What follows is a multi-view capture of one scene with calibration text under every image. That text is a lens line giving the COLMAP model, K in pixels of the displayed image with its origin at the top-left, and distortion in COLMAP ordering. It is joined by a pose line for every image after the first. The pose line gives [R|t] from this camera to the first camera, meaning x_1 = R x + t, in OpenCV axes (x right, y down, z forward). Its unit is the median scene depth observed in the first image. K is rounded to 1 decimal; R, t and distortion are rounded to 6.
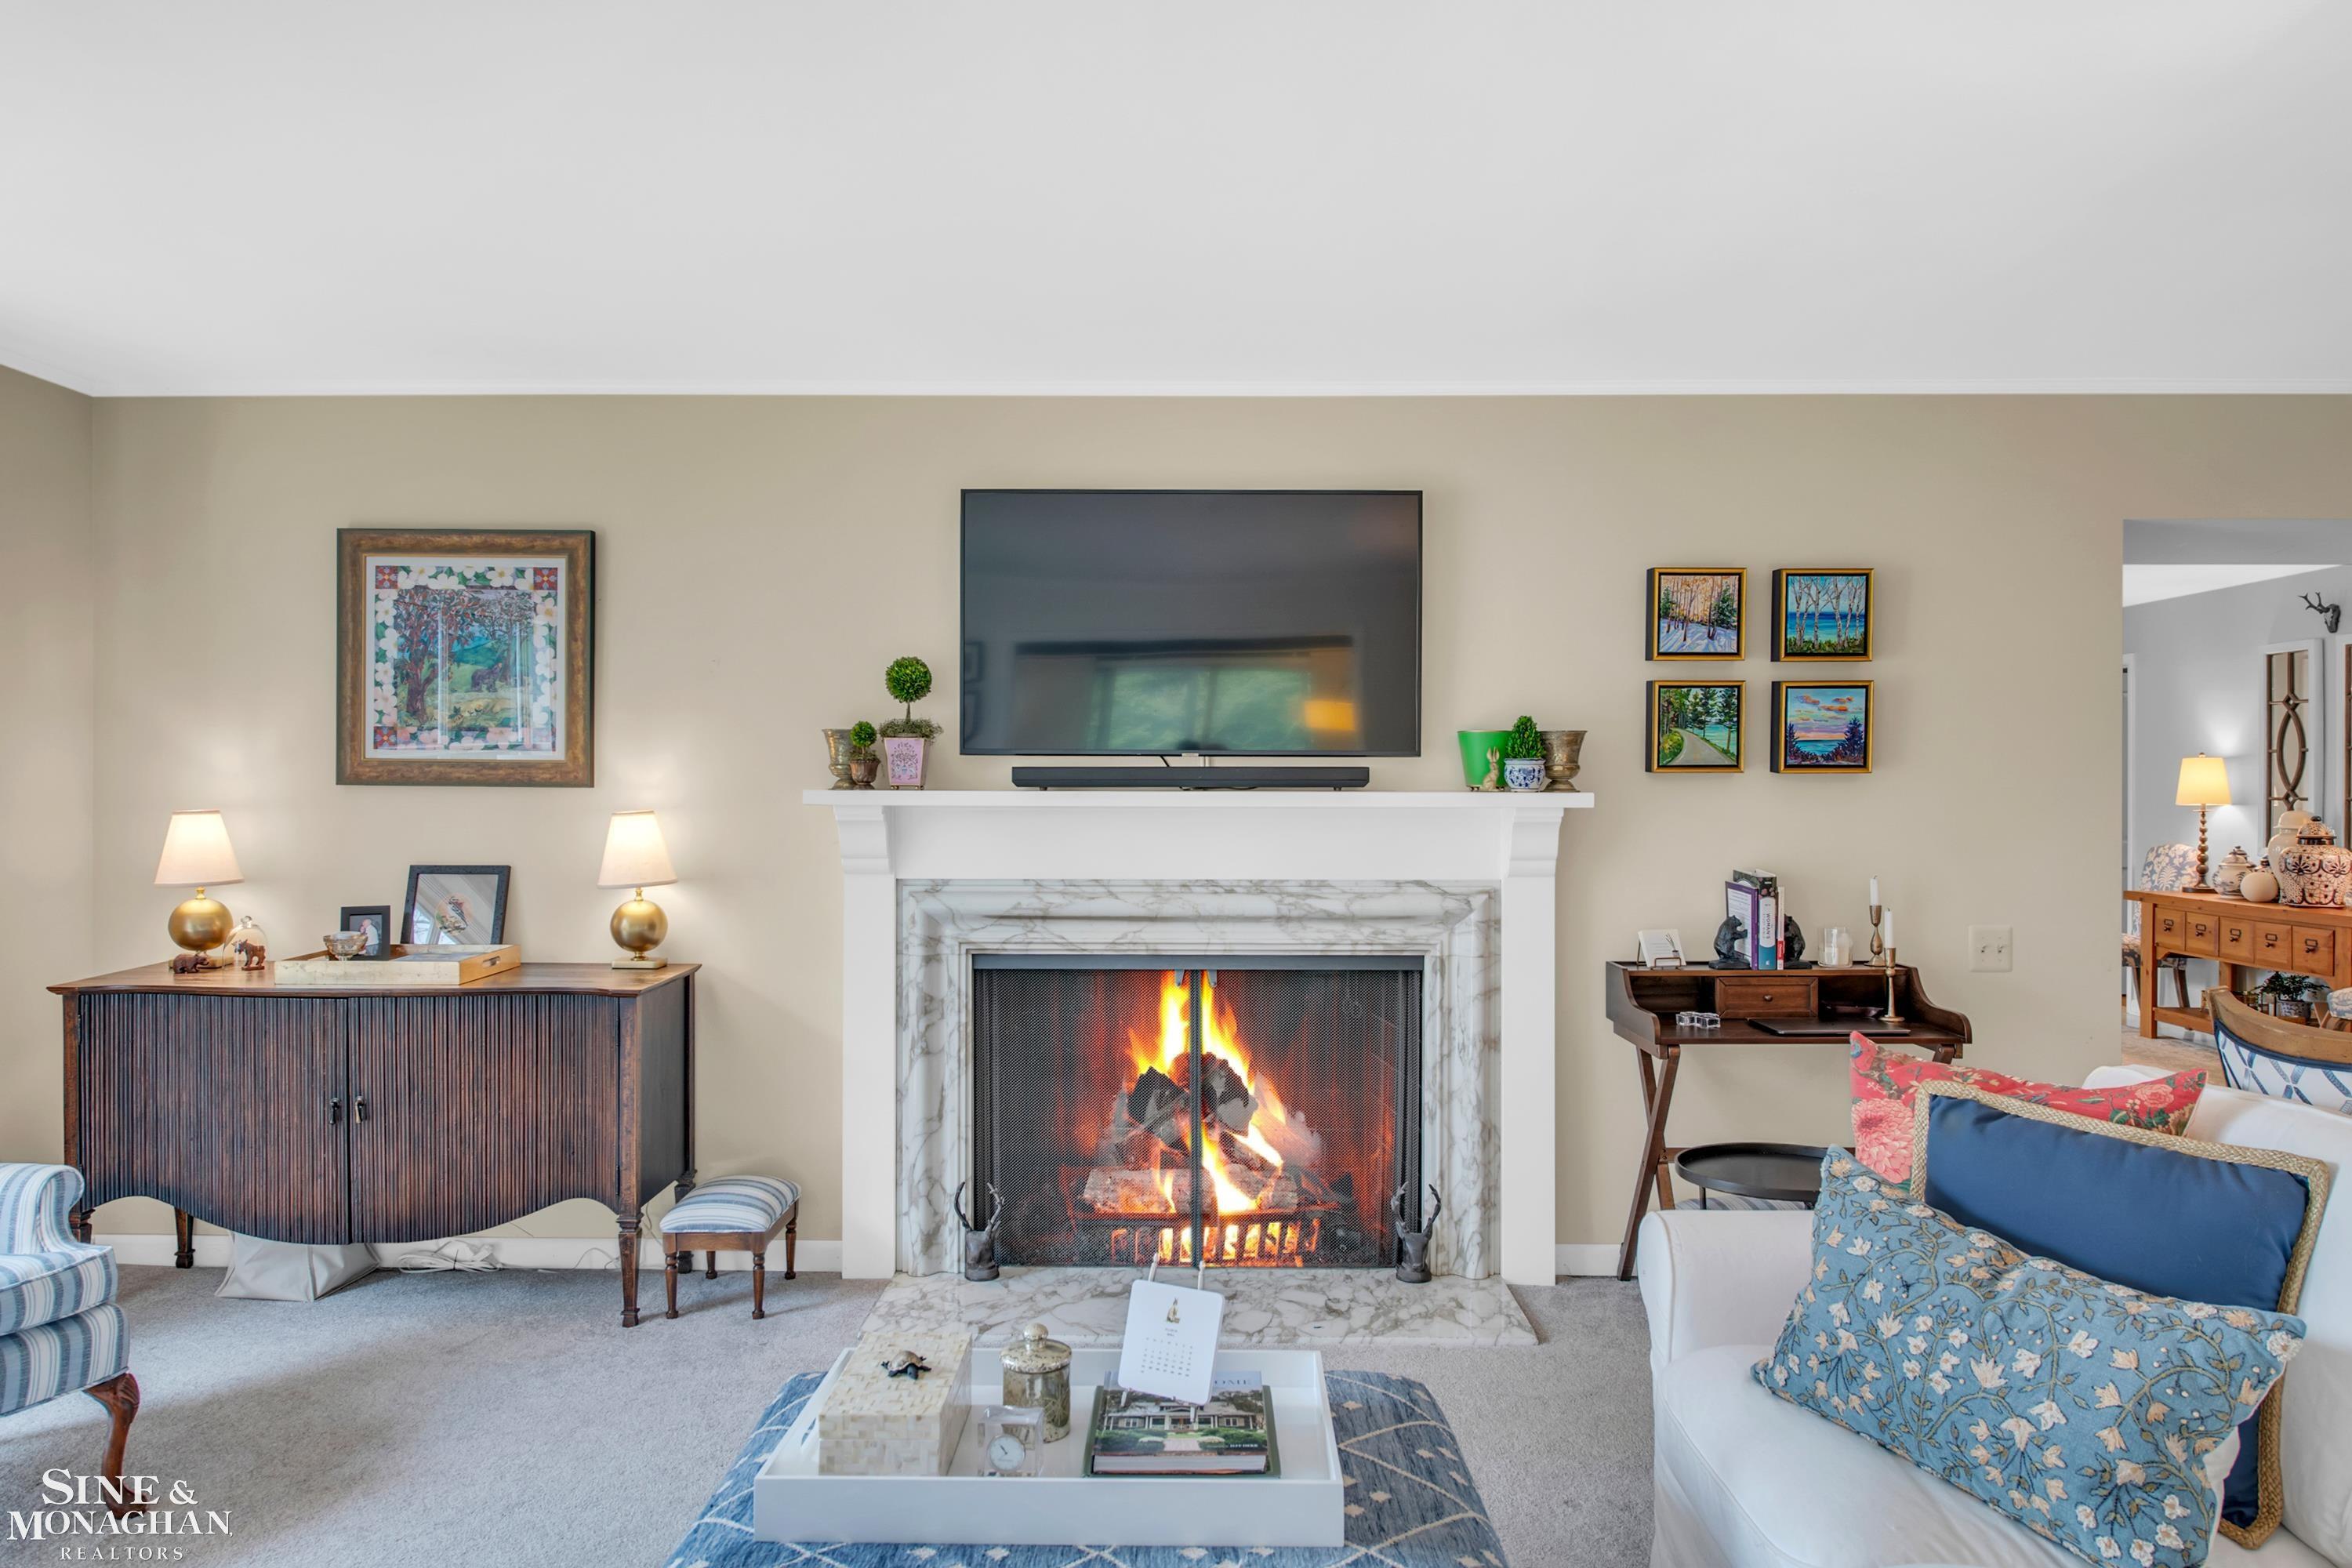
lens RADIAL K [[1653.8, 0, 1184.3], [0, 1653.8, 771.1], [0, 0, 1]] dist [0.019774, 0.011635]
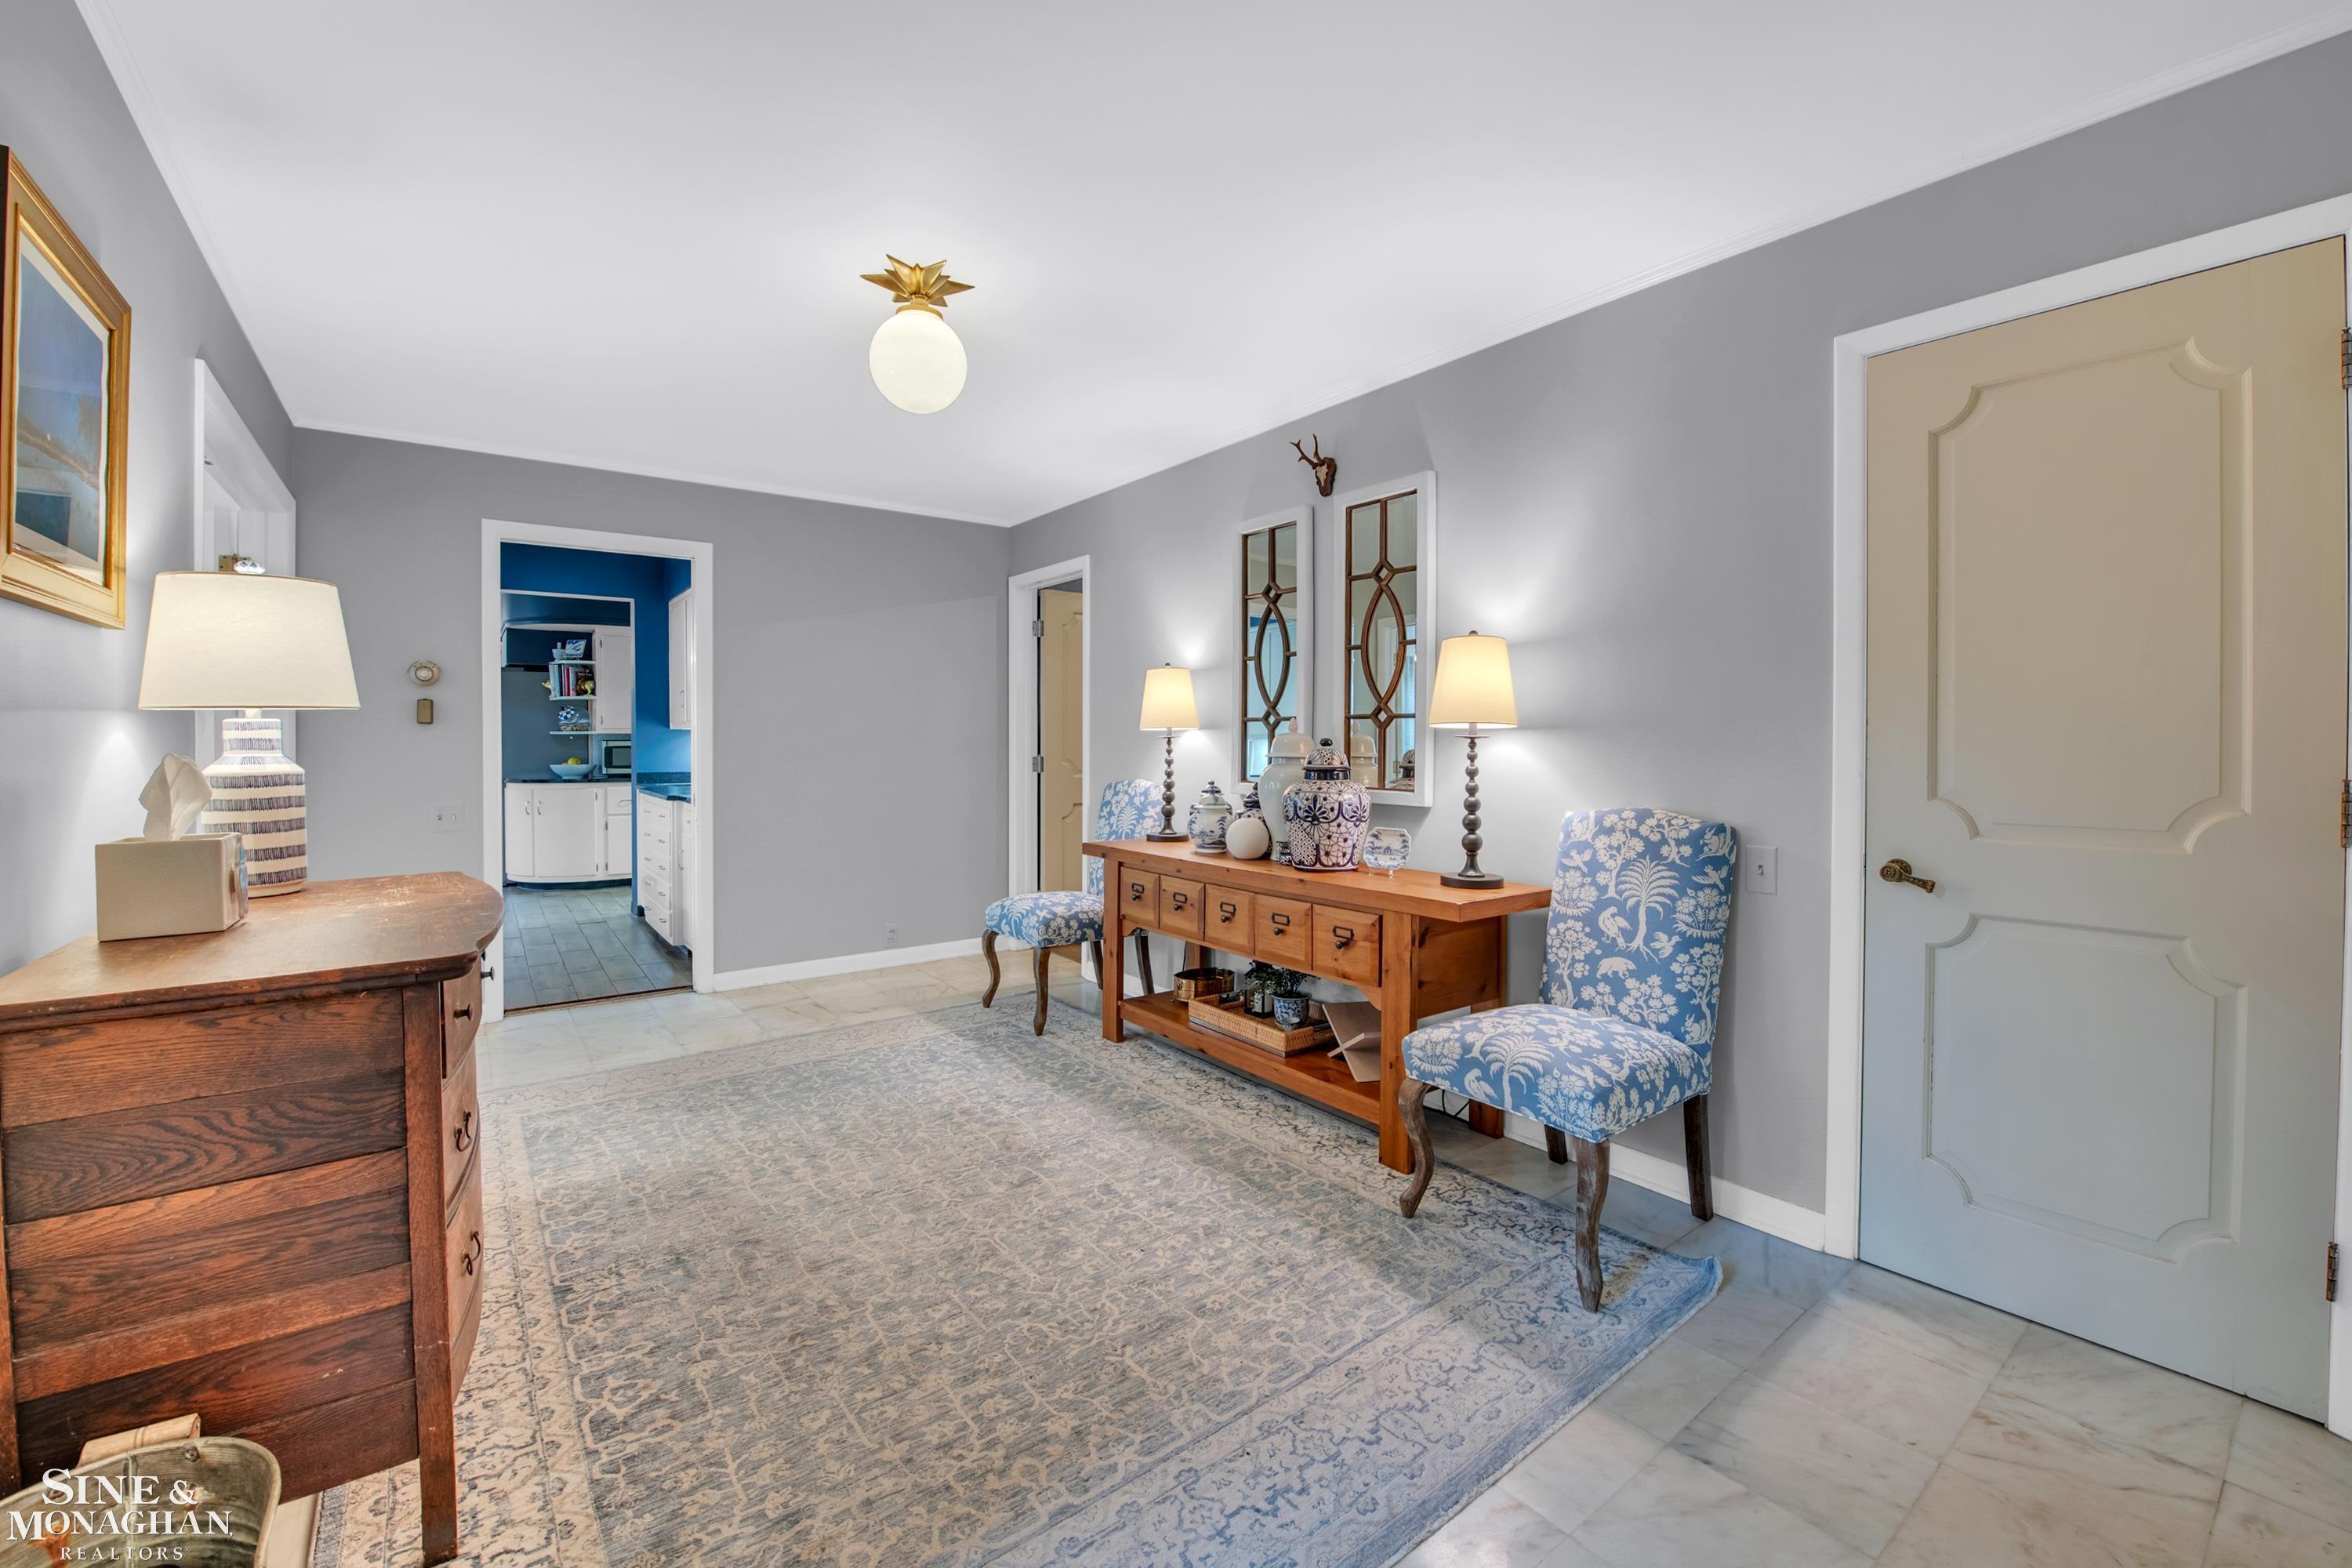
lens RADIAL K [[934.5, 0, 1167.0], [0, 934.5, 766.5], [0, 0, 1]] dist [-0.021515, -0.001273]
pose [[0.804766, -0.013115, 0.593448, 0.364324], [-0.007794, 0.999436, 0.032655, 0.024562], [-0.593541, -0.030905, 0.804210, 0.675697]]
